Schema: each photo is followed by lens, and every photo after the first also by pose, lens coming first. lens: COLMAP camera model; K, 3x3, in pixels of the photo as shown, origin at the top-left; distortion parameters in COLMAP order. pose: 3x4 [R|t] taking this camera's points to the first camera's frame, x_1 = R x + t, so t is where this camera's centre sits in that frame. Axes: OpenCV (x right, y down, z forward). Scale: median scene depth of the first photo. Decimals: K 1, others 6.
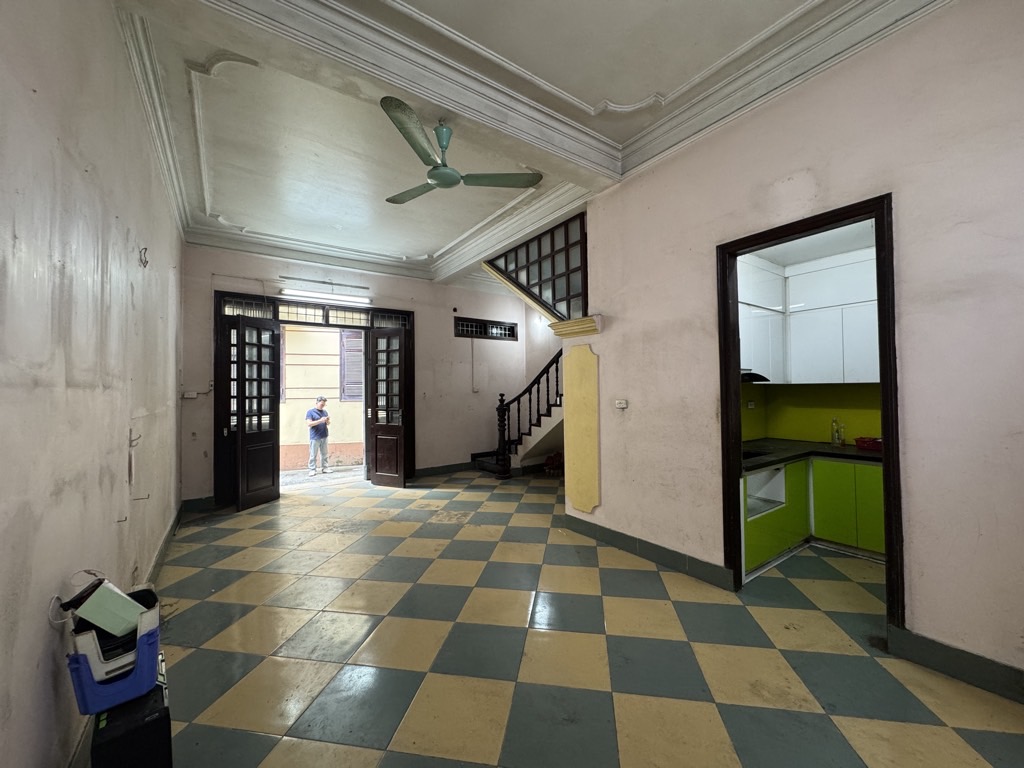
lens RADIAL K [[407.7, 0, 509.9], [0, 407.7, 384.7], [0, 0, 1]] dist [-0.005283, 0.000696]
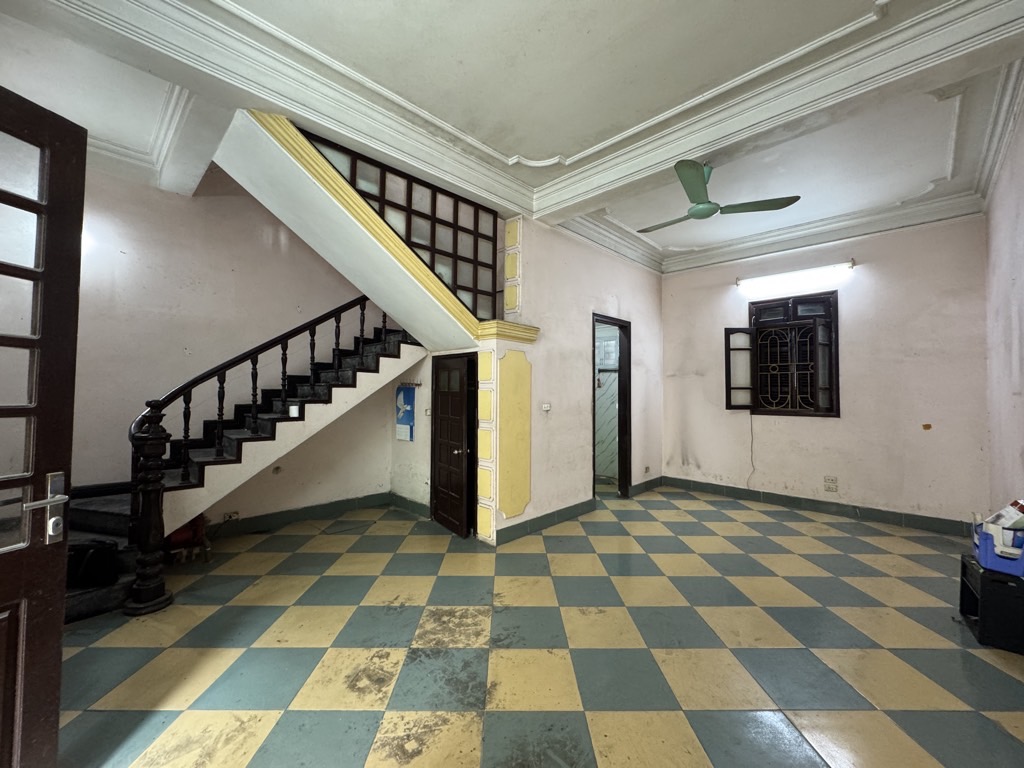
lens RADIAL K [[407.7, 0, 508.8], [0, 407.7, 383.0], [0, 0, 1]] dist [-0.005283, 0.000696]
pose [[-0.172631, 0.031628, 0.984479, -0.731693], [-0.023995, 0.999053, -0.036304, 0.017828], [-0.984694, -0.029889, -0.171708, 1.072134]]
